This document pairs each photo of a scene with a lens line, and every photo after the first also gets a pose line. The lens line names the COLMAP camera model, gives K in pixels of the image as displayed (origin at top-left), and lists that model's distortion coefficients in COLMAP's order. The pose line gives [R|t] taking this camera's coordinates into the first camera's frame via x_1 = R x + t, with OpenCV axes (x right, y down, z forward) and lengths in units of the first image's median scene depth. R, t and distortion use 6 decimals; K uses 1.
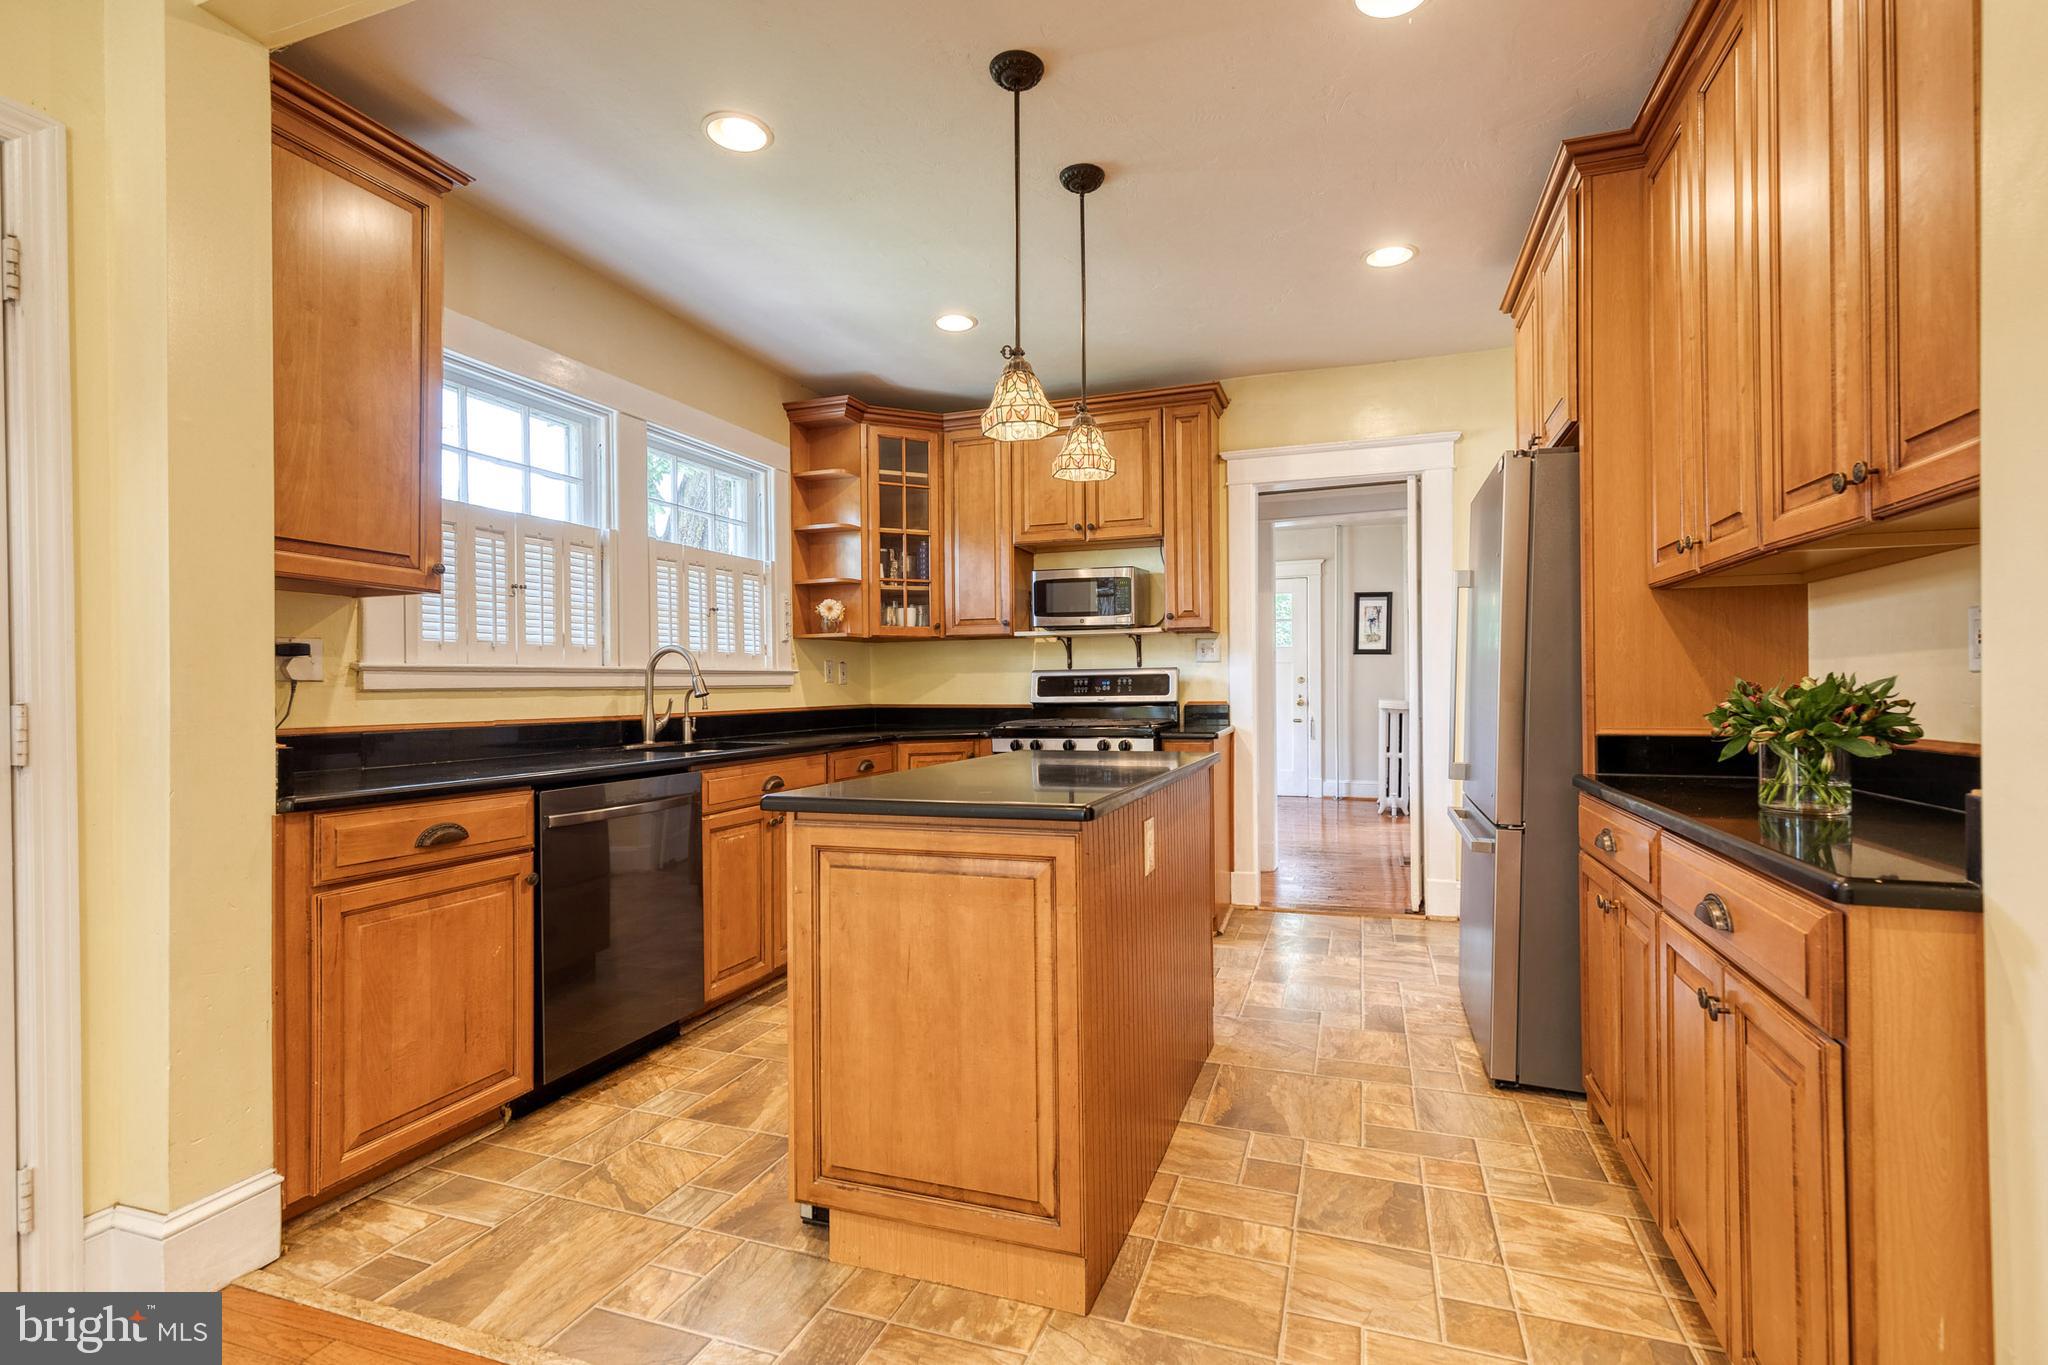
lens RADIAL K [[919.8, 0, 1042.8], [0, 919.8, 687.3], [0, 0, 1]] dist [0.009934, -0.001189]
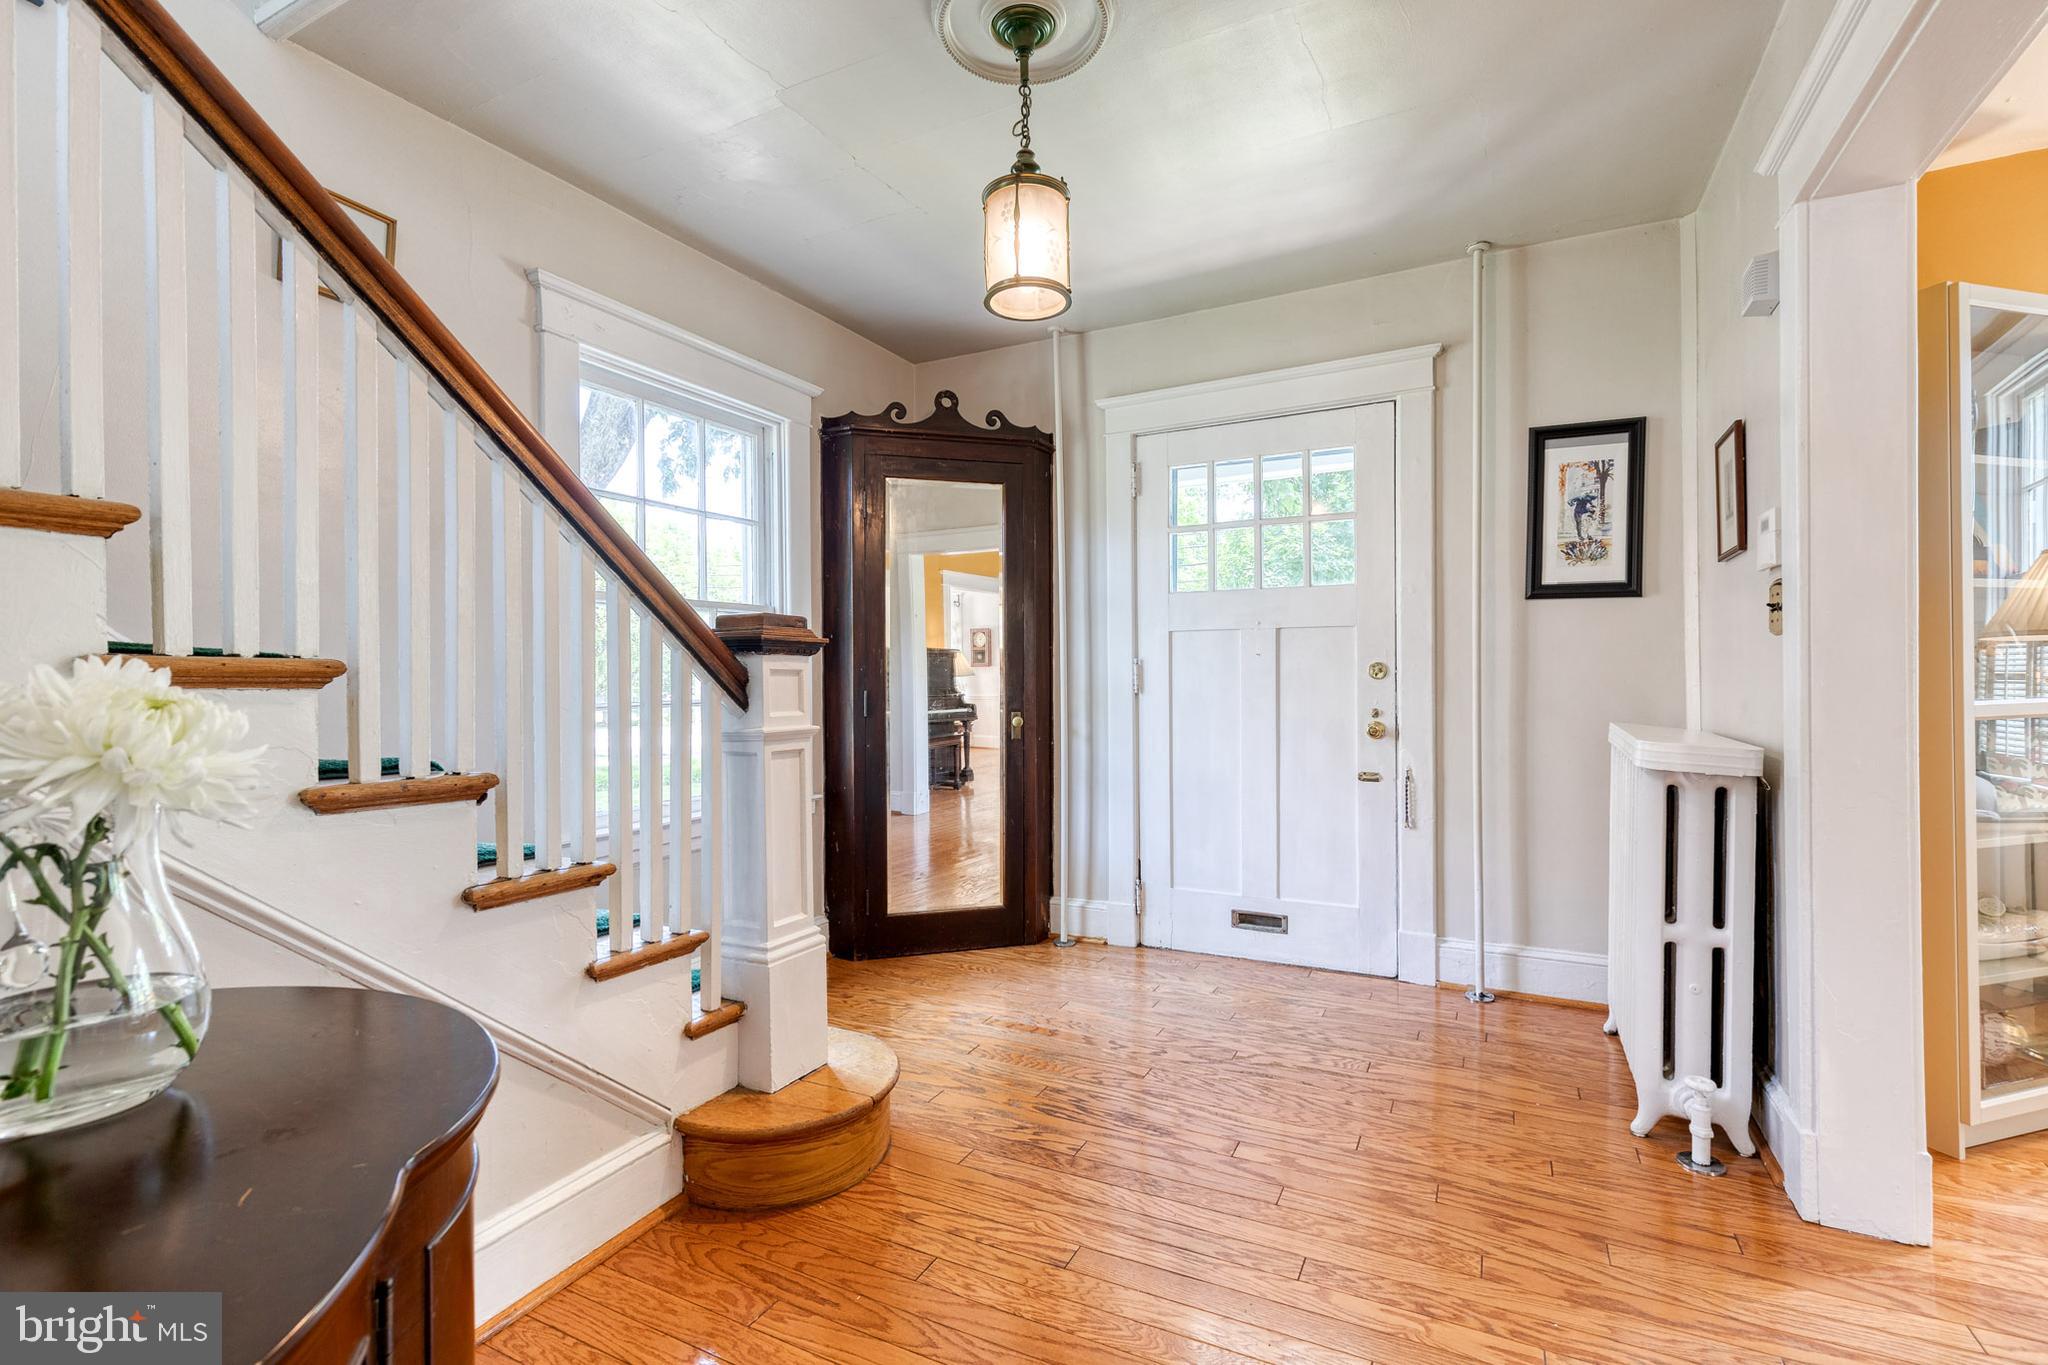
lens RADIAL K [[919.8, 0, 1062.8], [0, 919.8, 679.7], [0, 0, 1]] dist [0.009934, -0.001189]
pose [[0.994107, -0.000632, -0.108404, 0.195757], [0.000852, 0.999998, 0.001982, -0.004813], [0.108402, -0.002062, 0.994105, 0.621687]]
